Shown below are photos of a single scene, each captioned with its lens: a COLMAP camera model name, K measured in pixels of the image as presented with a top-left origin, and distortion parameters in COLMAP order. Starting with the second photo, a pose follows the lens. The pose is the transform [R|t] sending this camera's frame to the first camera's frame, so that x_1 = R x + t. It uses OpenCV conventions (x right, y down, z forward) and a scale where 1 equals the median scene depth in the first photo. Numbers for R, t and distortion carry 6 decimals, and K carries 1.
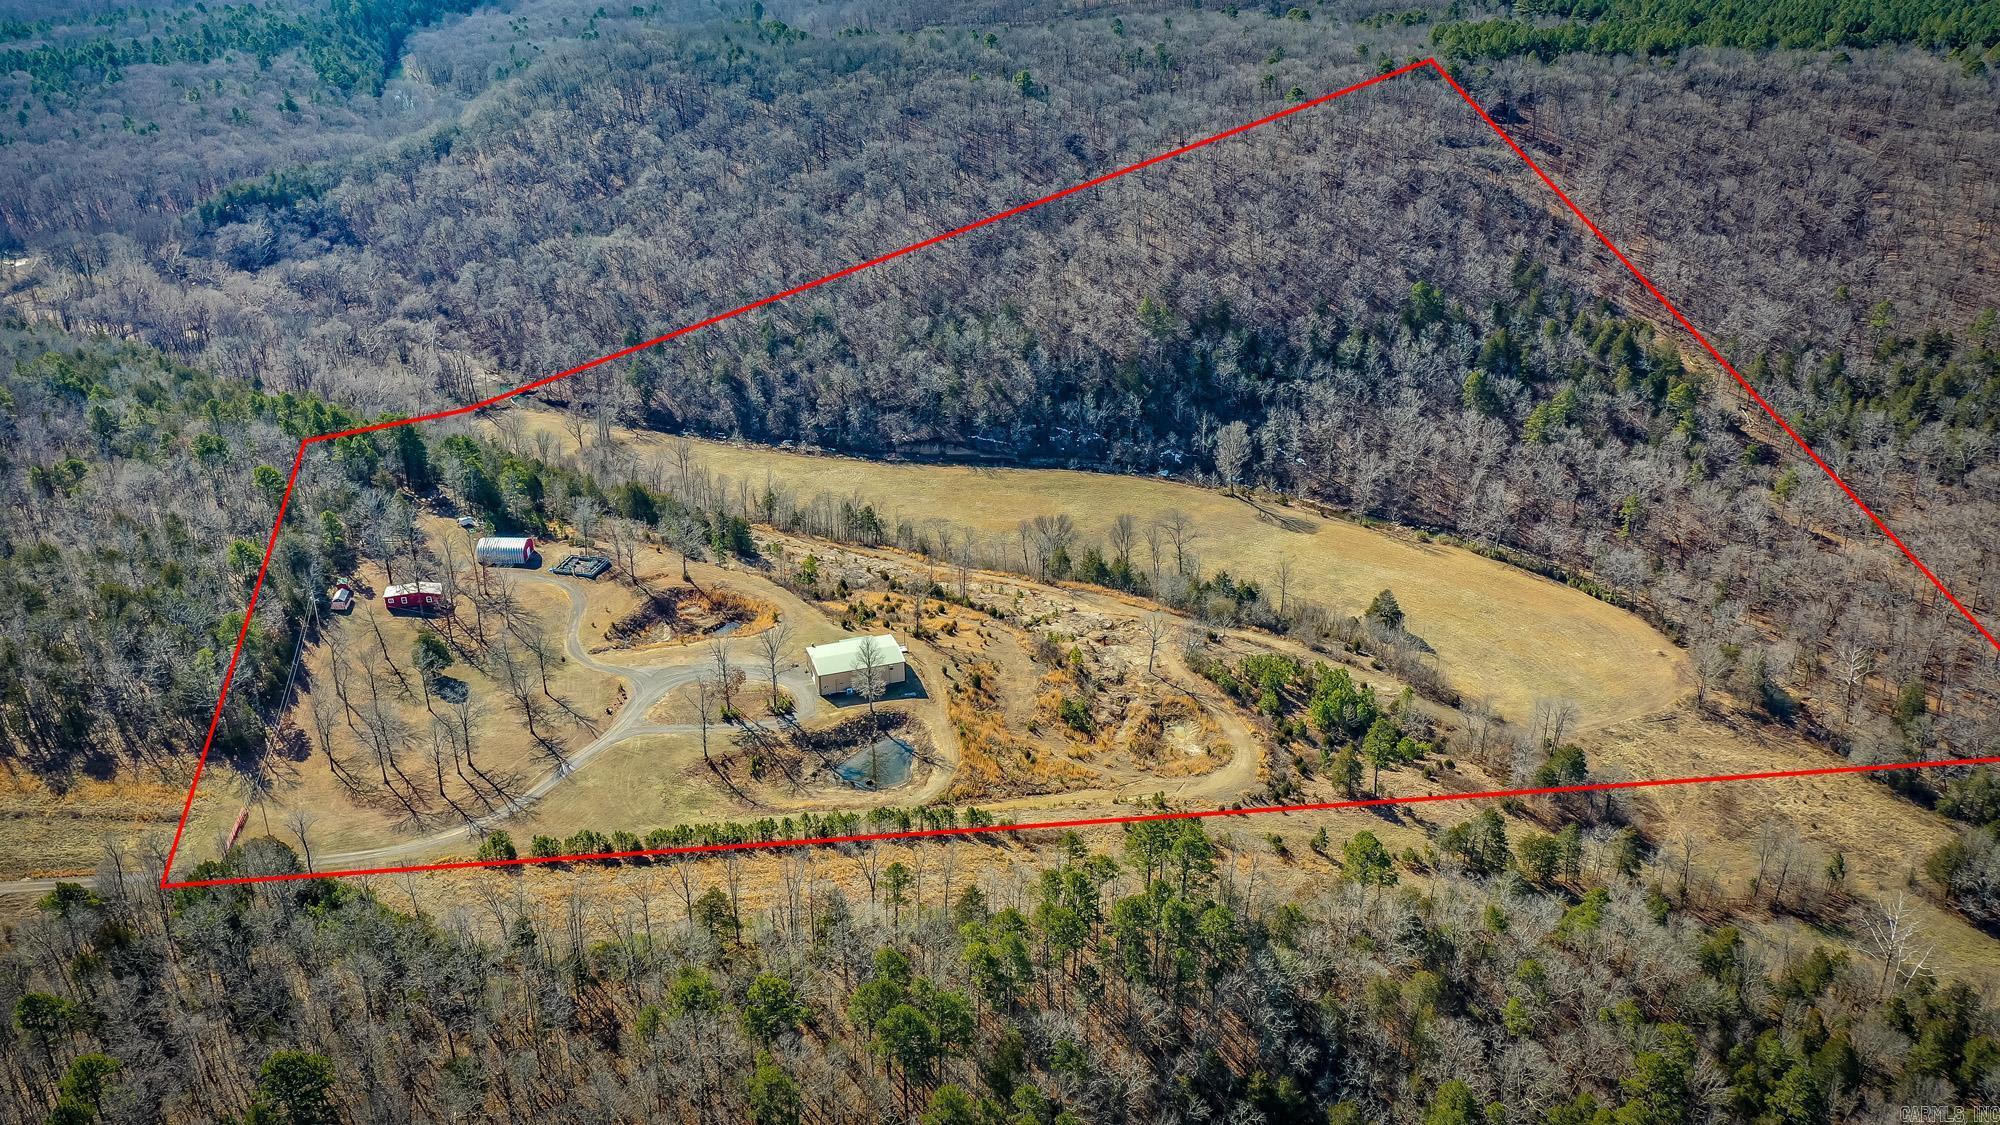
lens RADIAL K [[1612.0, 0, 999.6], [0, 1612.0, 560.8], [0, 0, 1]] dist [0.022898, 0.001929]
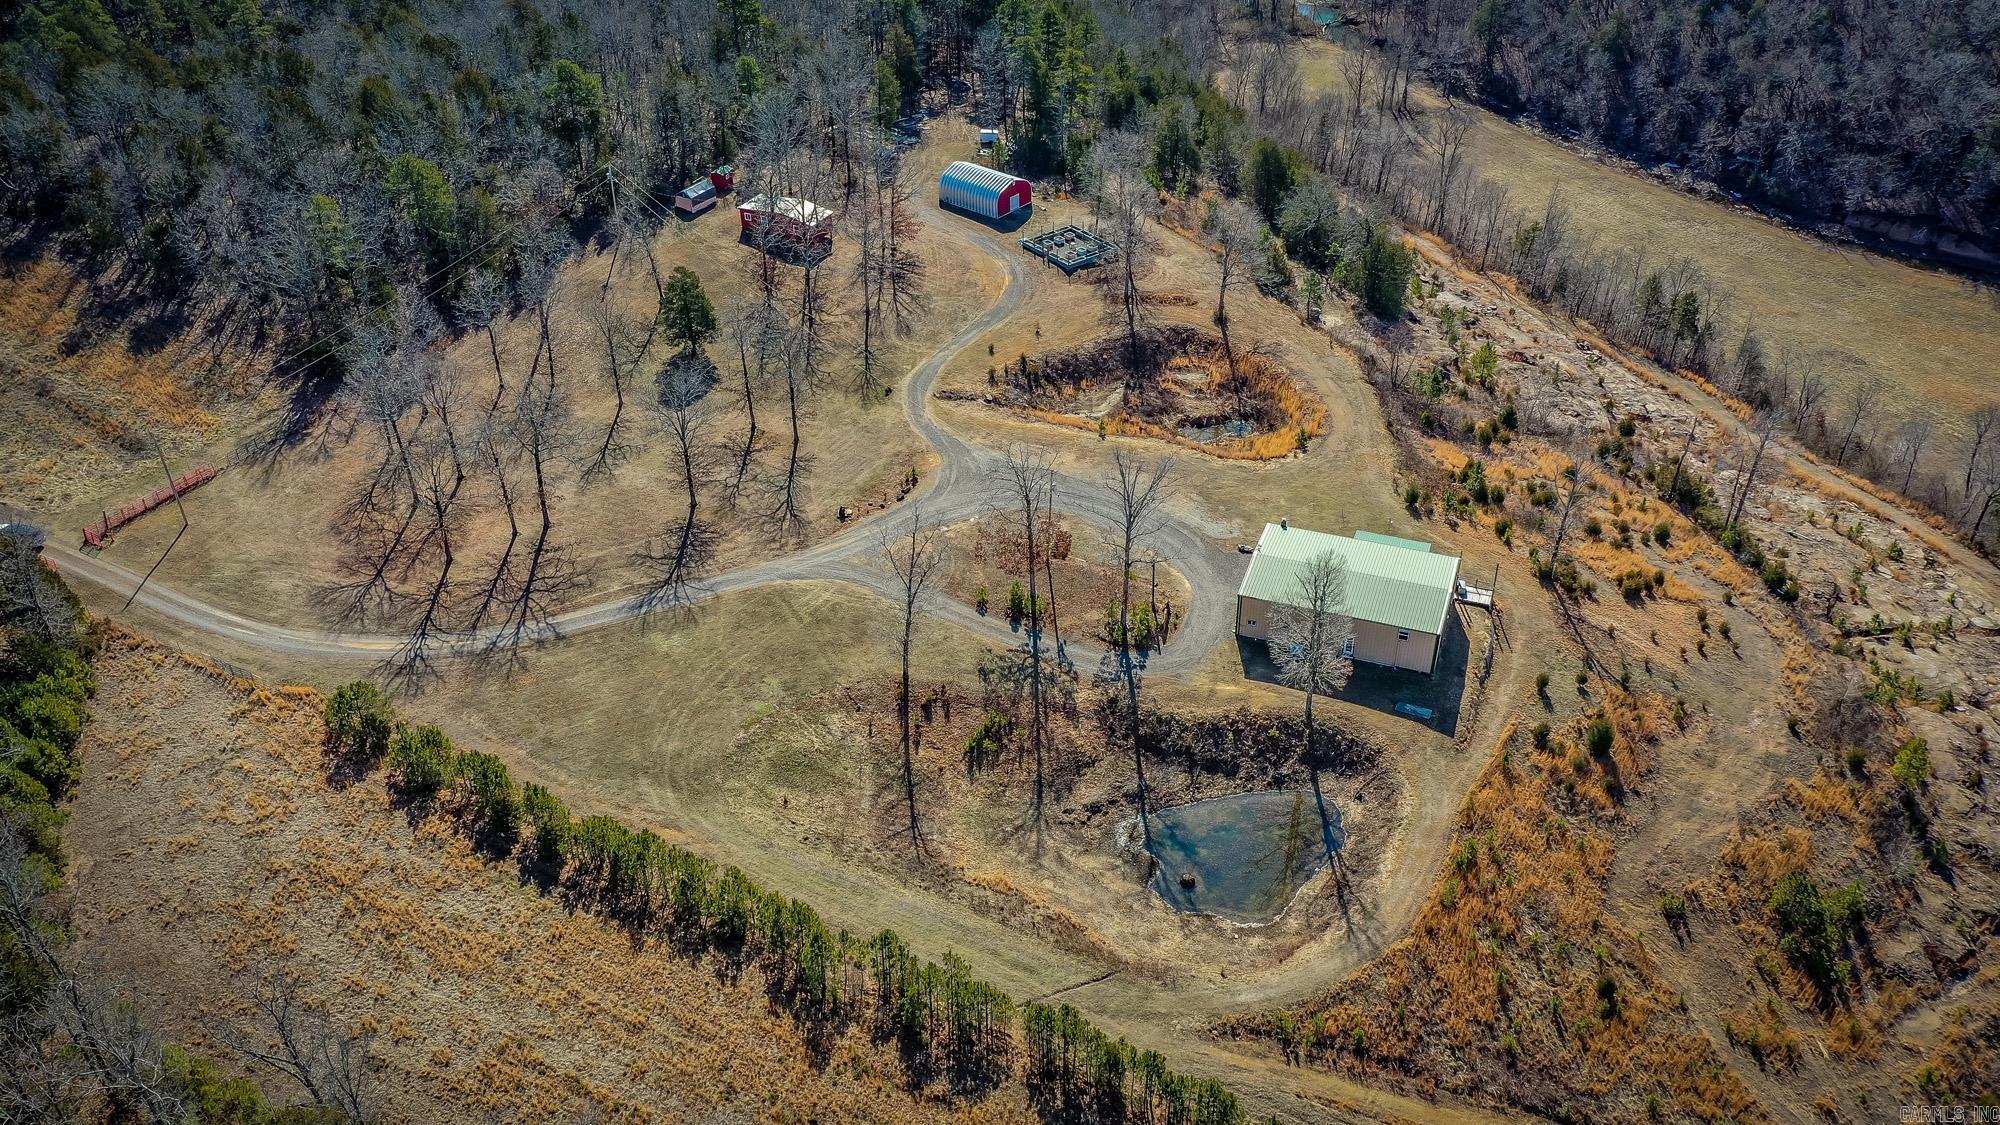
lens RADIAL K [[1612.0, 0, 999.9], [0, 1612.0, 572.1], [0, 0, 1]] dist [0.022898, 0.001929]
pose [[0.784543, 0.357297, -0.506785, 0.056338], [-0.262486, 0.931824, 0.250611, -0.027441], [0.561777, -0.063592, 0.824841, 0.527873]]
